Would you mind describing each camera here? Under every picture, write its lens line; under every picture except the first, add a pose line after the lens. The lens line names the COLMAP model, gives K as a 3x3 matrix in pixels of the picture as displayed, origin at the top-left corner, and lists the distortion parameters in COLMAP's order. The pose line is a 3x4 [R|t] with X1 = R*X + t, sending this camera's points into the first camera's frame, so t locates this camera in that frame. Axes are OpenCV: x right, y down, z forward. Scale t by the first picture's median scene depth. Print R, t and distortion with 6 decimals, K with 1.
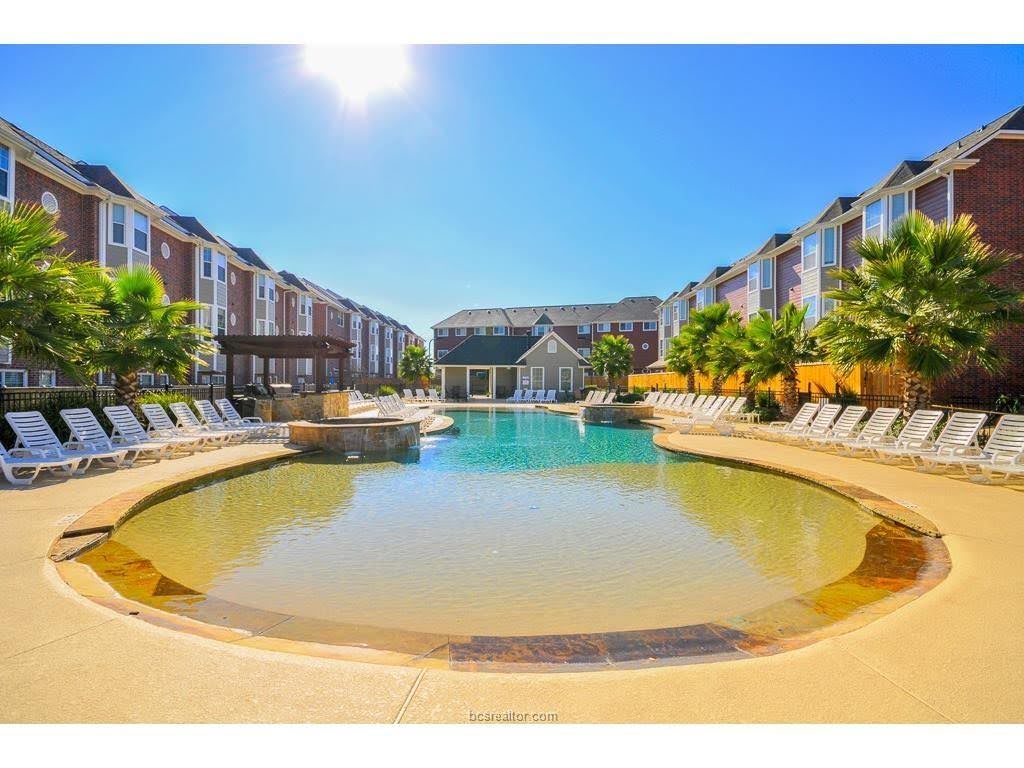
lens RADIAL K [[810.1, 0, 512.5], [0, 810.1, 383.9], [0, 0, 1]] dist [-0.003135, 0.000480]
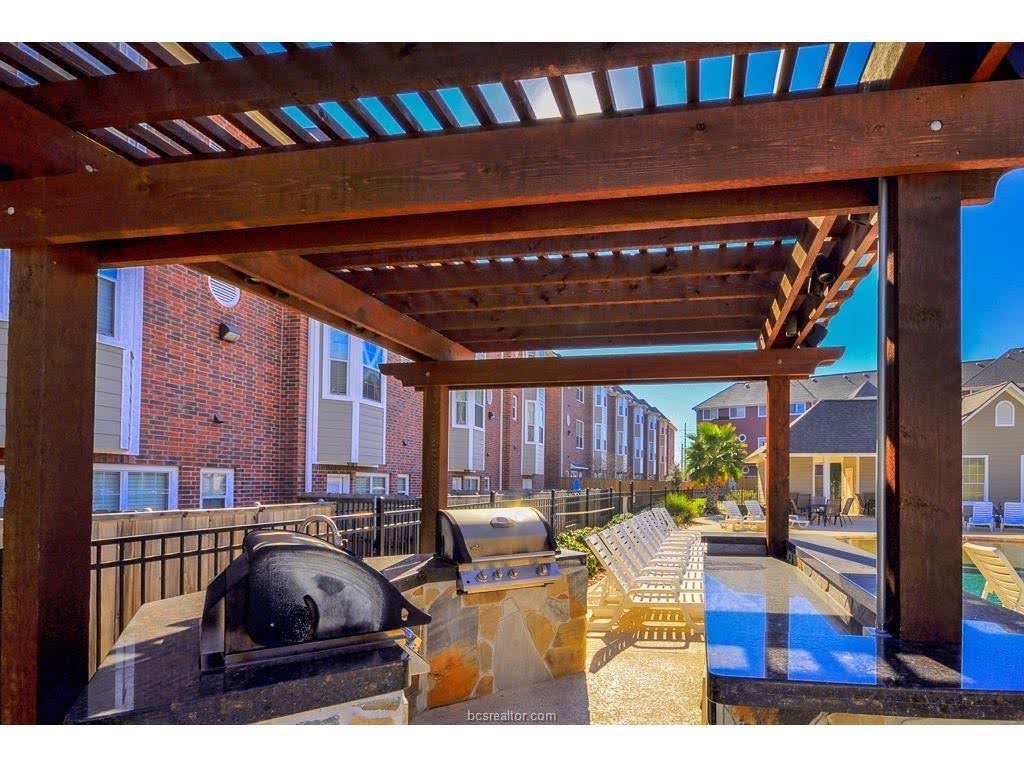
lens RADIAL K [[810.1, 0, 512.5], [0, 810.1, 383.6], [0, 0, 1]] dist [-0.003135, 0.000480]
pose [[0.966751, -0.036253, -0.253135, -0.114960], [0.004709, 0.992256, -0.124122, -0.002920], [0.255675, 0.118803, 0.959435, 0.403408]]
